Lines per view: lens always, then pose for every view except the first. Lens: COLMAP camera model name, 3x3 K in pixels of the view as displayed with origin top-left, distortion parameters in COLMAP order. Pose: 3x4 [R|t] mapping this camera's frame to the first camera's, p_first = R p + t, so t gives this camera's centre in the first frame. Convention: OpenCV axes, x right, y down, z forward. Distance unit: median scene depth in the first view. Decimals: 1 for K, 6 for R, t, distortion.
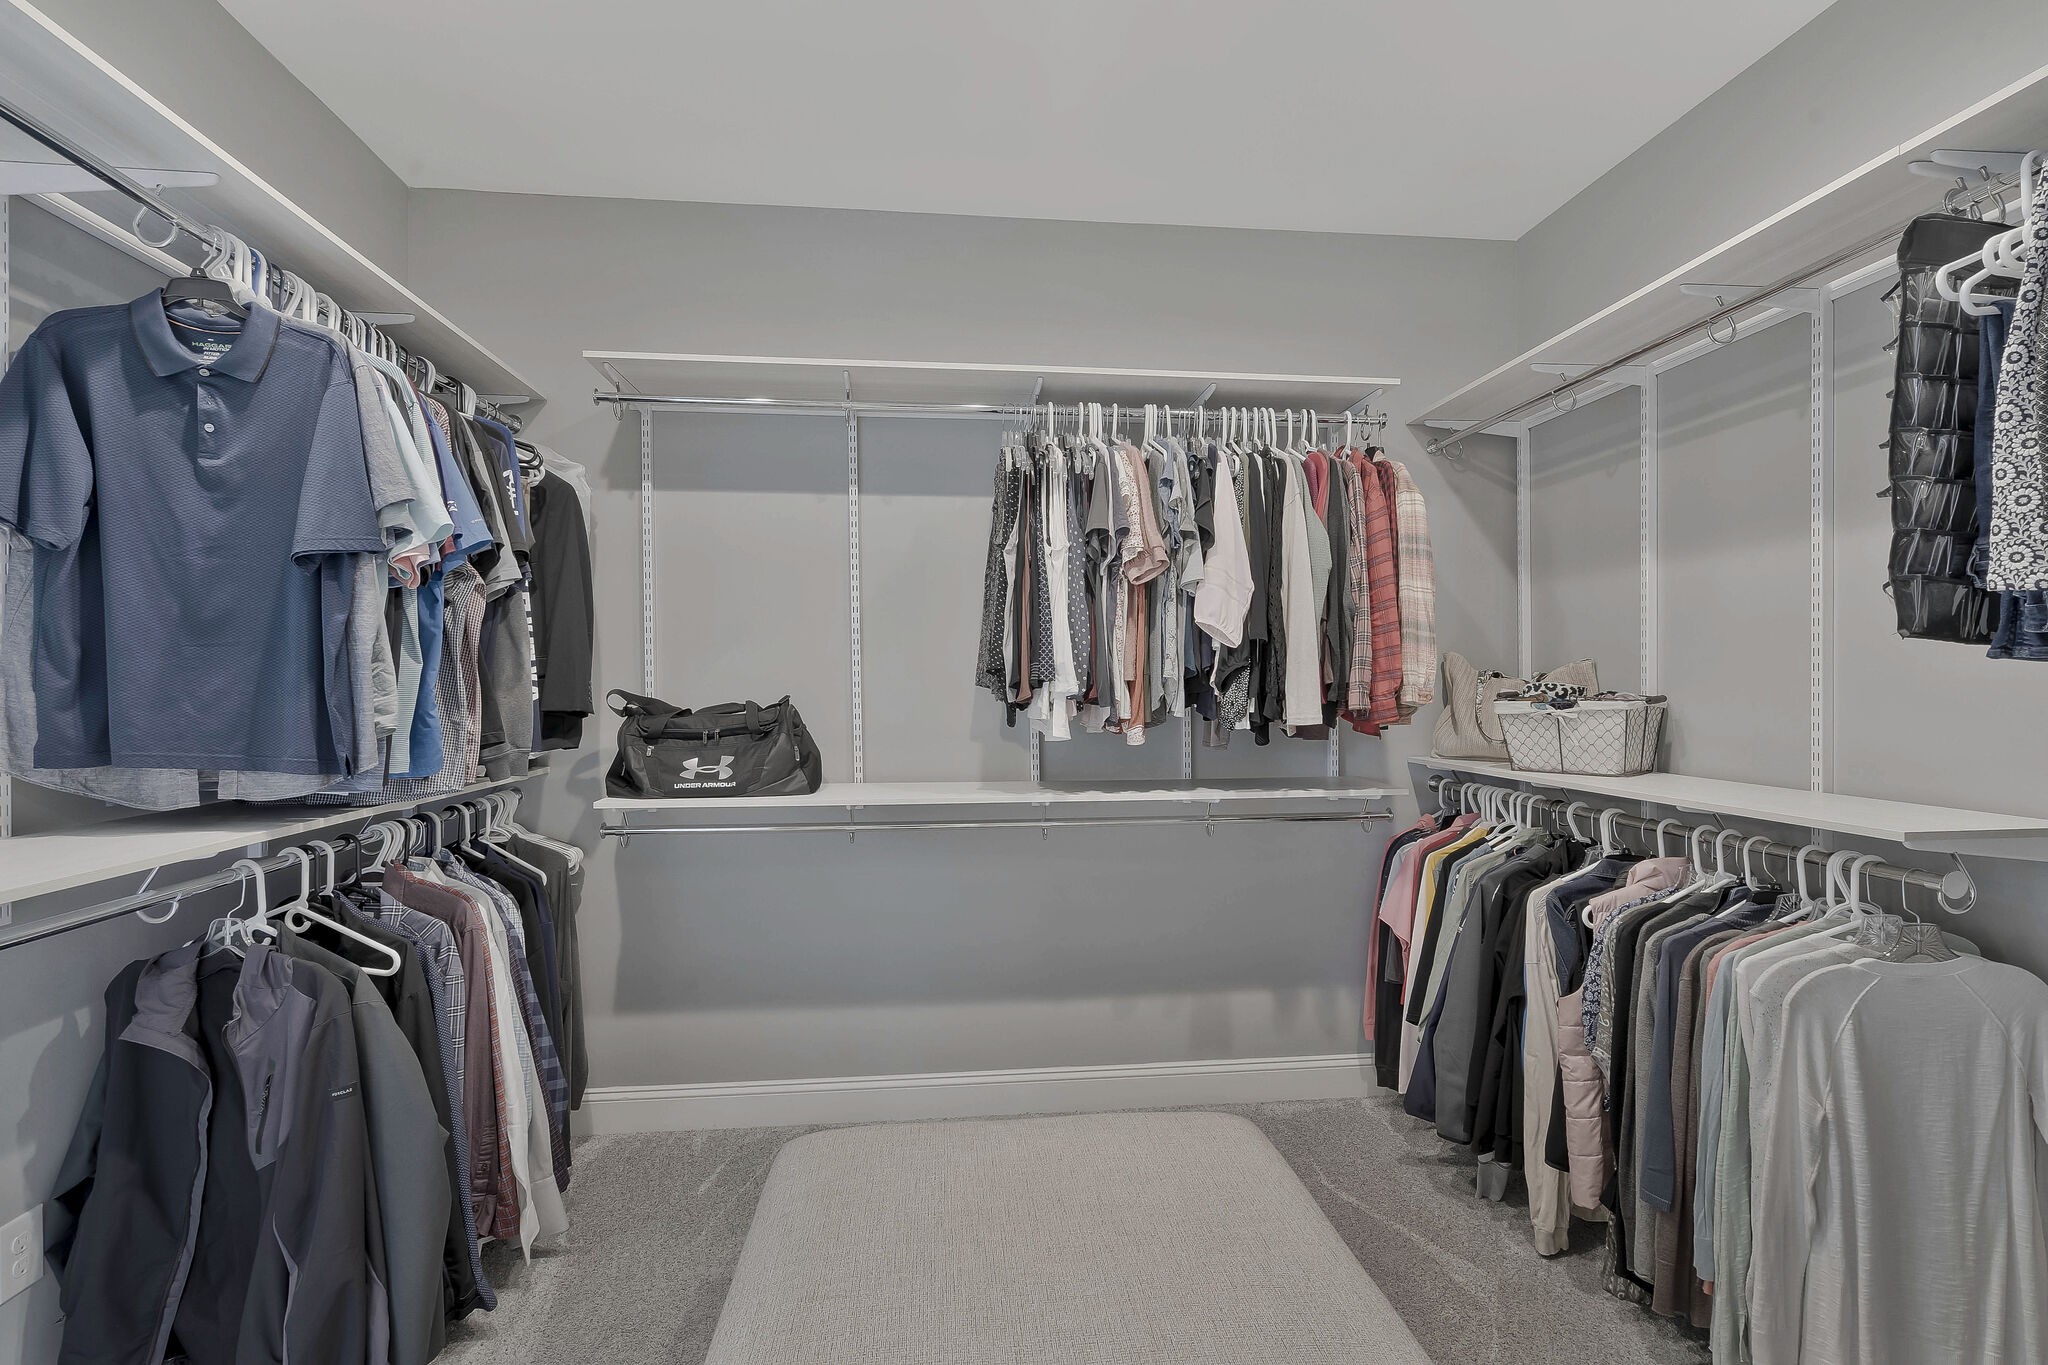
lens RADIAL K [[938.7, 0, 1023.6], [0, 938.7, 679.1], [0, 0, 1]] dist [-0.004677, -0.000211]
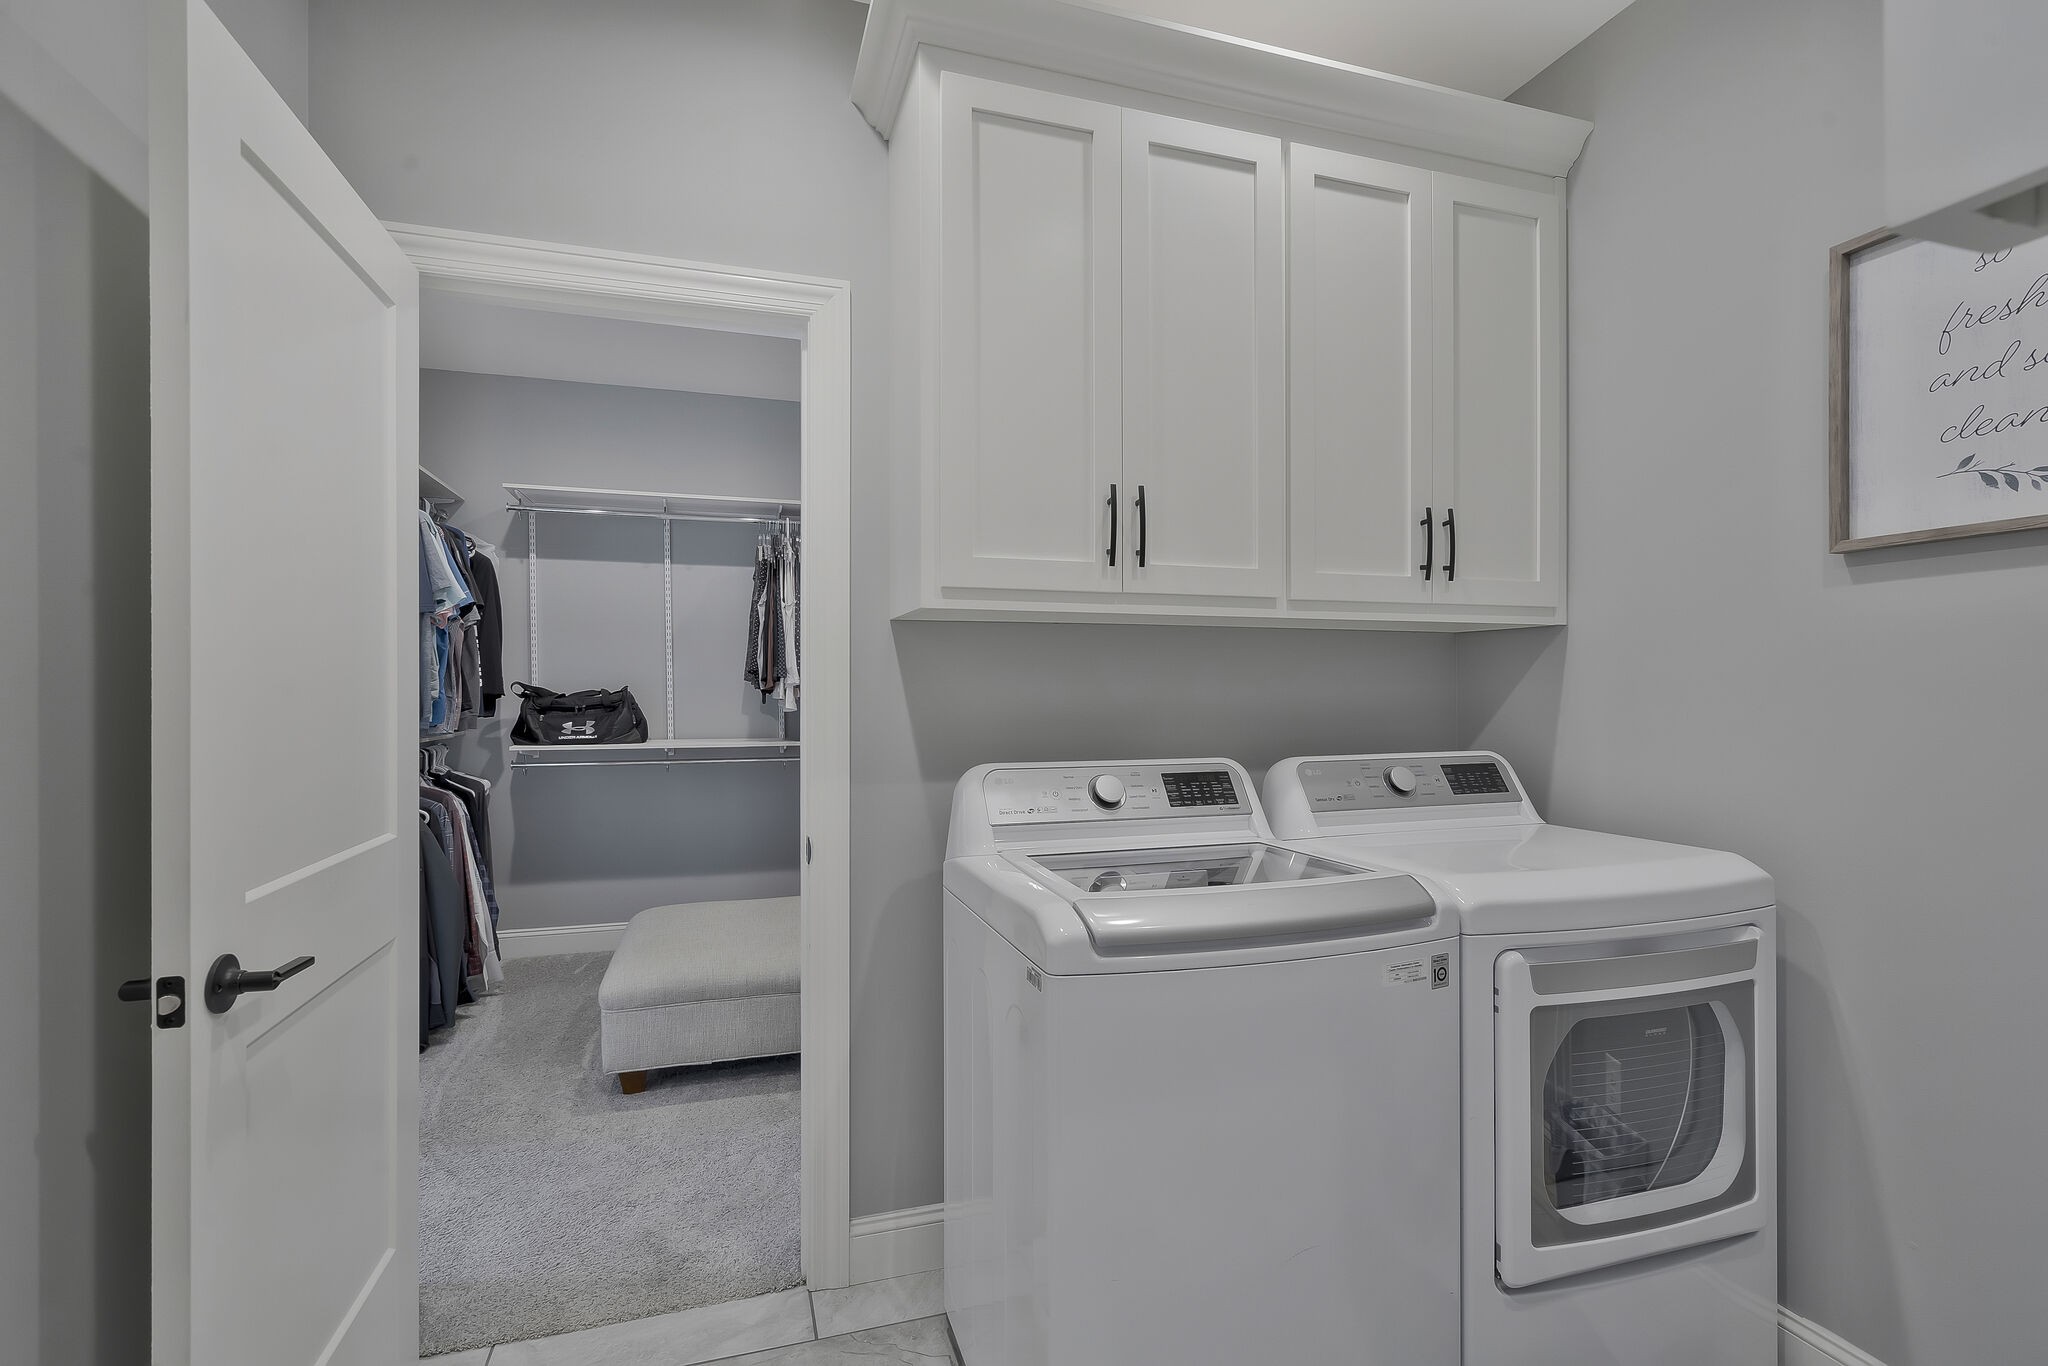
lens RADIAL K [[938.7, 0, 1029.8], [0, 938.7, 694.1], [0, 0, 1]] dist [-0.004677, -0.000211]
pose [[0.978340, 0.001770, 0.206998, 0.110237], [-0.004291, 0.999922, 0.011732, 0.010002], [-0.206961, -0.012366, 0.978271, -0.816892]]
